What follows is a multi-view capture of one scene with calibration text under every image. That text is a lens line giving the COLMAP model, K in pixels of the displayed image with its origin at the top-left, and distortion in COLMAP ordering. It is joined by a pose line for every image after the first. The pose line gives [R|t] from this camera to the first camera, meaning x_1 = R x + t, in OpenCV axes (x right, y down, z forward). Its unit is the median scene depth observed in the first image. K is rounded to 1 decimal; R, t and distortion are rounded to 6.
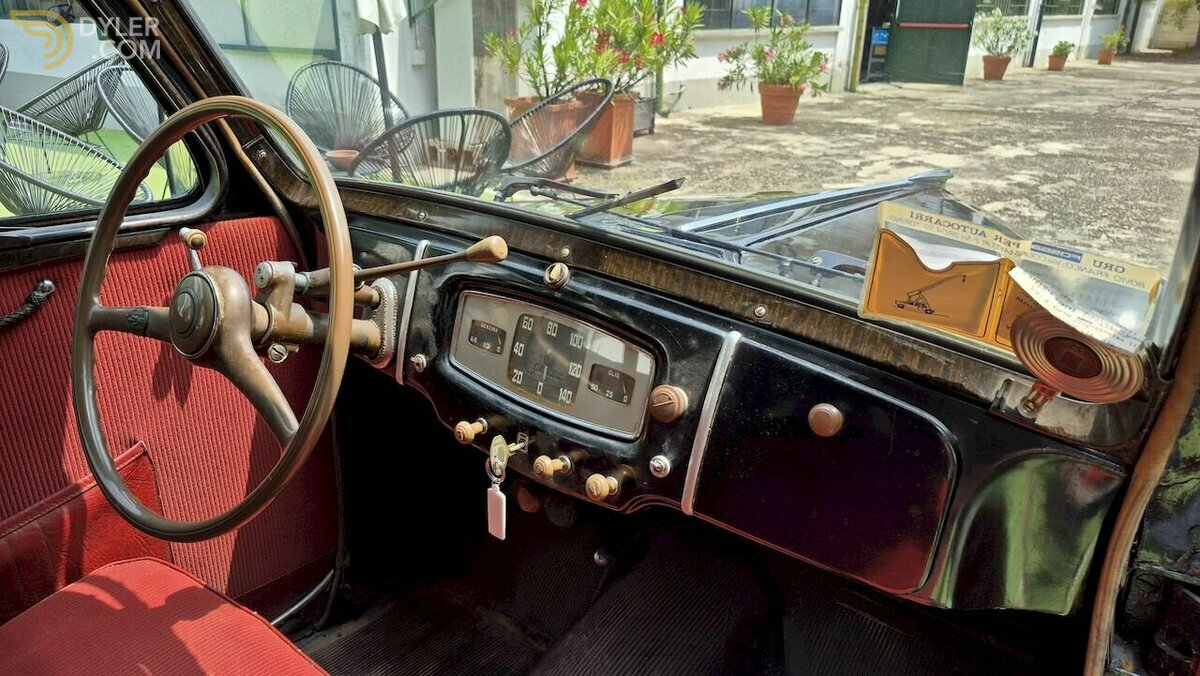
lens RADIAL K [[844.4, 0, 595.9], [0, 844.4, 343.0], [0, 0, 1]] dist [0.116835, -0.134176]
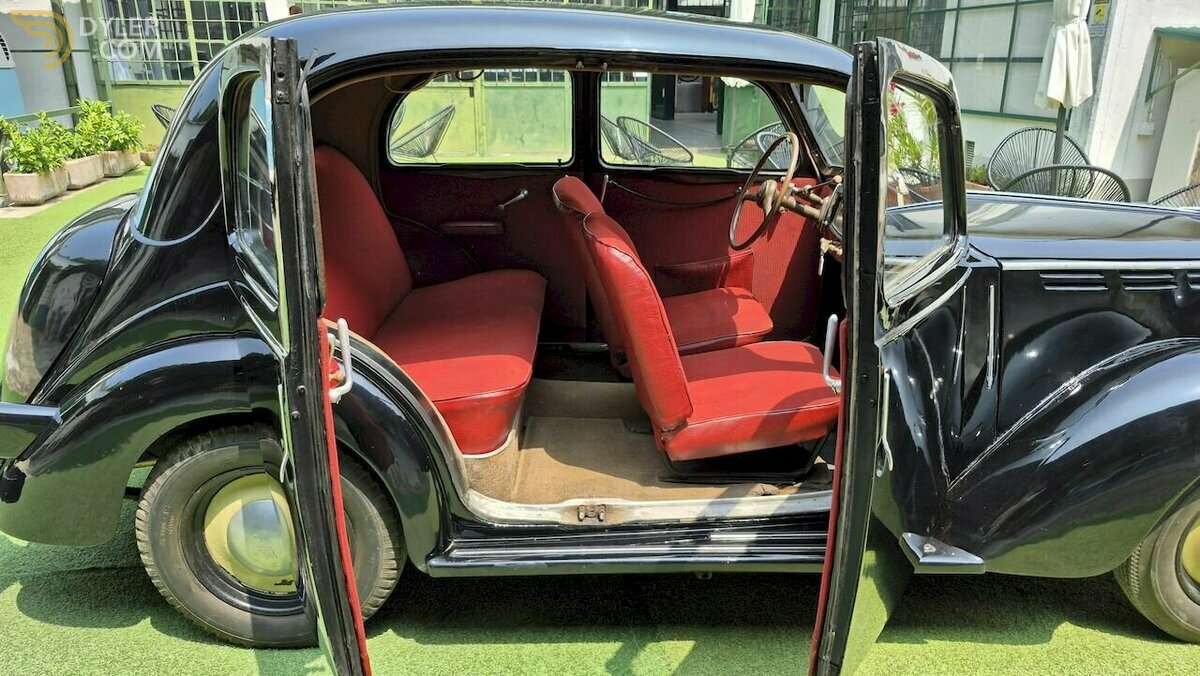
lens RADIAL K [[844.4, 0, 595.9], [0, 844.4, 343.0], [0, 0, 1]] dist [0.116835, -0.134176]
pose [[0.651235, 0.239281, -0.720165, 0.194104], [-0.287258, 0.956101, 0.057909, 0.061560], [0.702407, 0.169161, 0.691382, -0.197986]]
